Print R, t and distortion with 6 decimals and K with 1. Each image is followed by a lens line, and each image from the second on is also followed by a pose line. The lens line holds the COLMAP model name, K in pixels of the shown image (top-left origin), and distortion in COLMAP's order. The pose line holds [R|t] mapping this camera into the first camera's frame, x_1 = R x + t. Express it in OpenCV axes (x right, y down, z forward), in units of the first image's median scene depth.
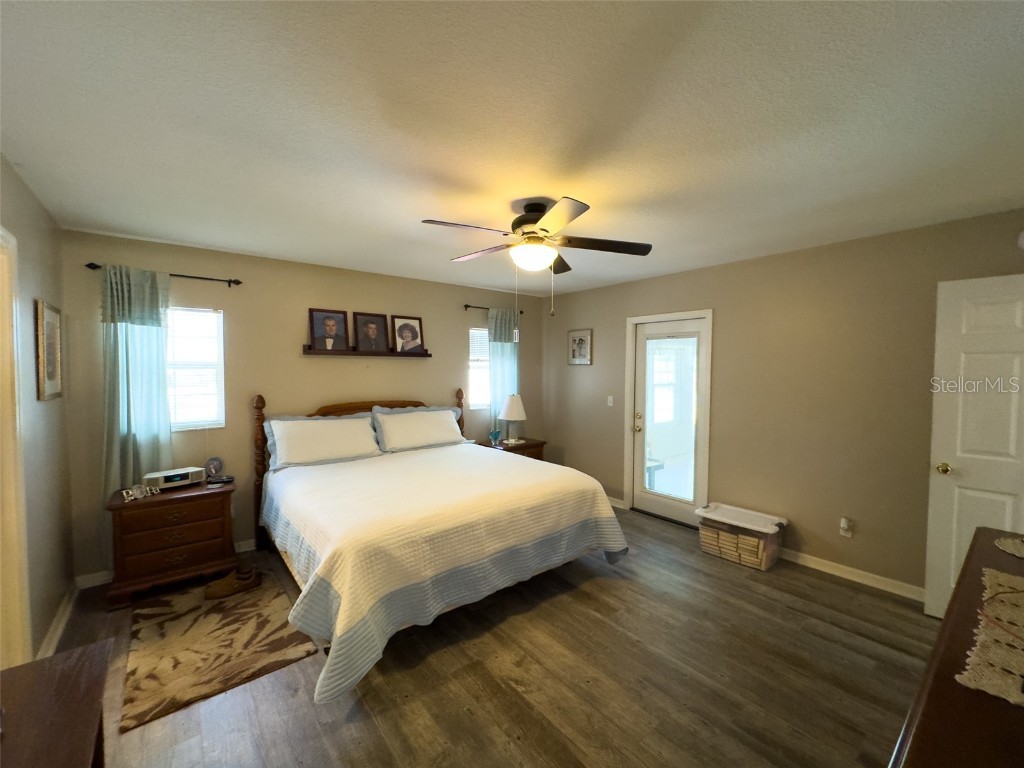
lens RADIAL K [[419.2, 0, 518.2], [0, 419.2, 382.4], [0, 0, 1]] dist [0.002590, 0.000739]
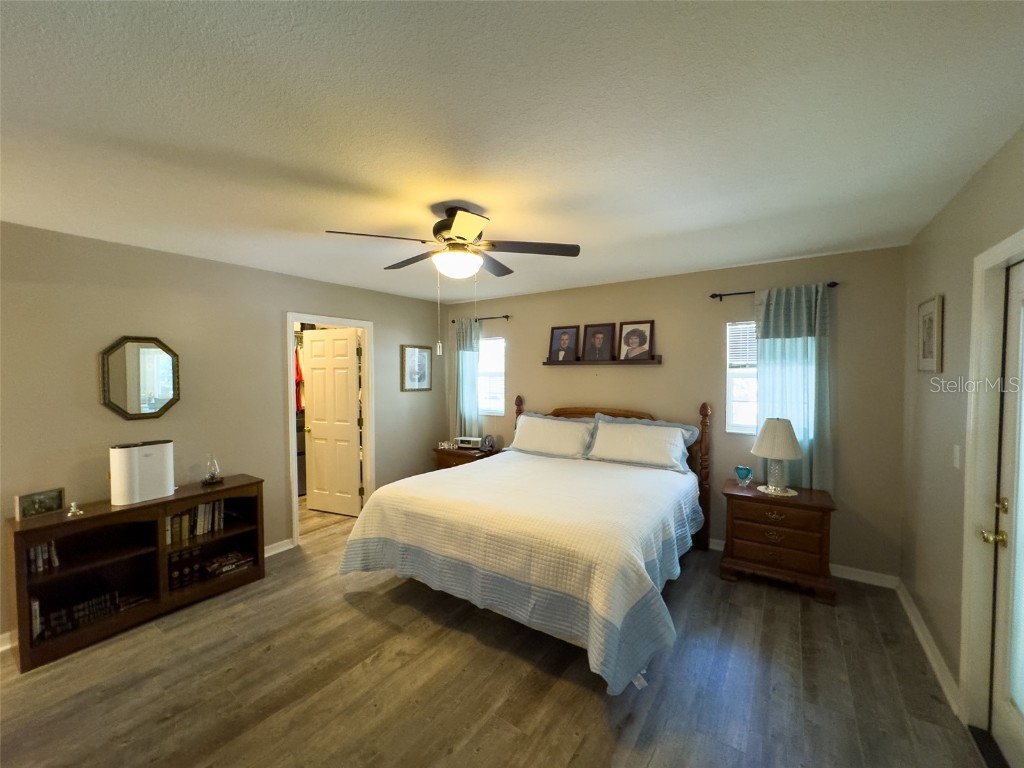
lens RADIAL K [[419.2, 0, 520.6], [0, 419.2, 380.9], [0, 0, 1]] dist [0.002590, 0.000739]
pose [[0.283531, 0.019884, -0.958757, 0.632884], [-0.029864, 0.999483, 0.011897, -0.031242], [0.958498, 0.025259, 0.283978, 0.552094]]
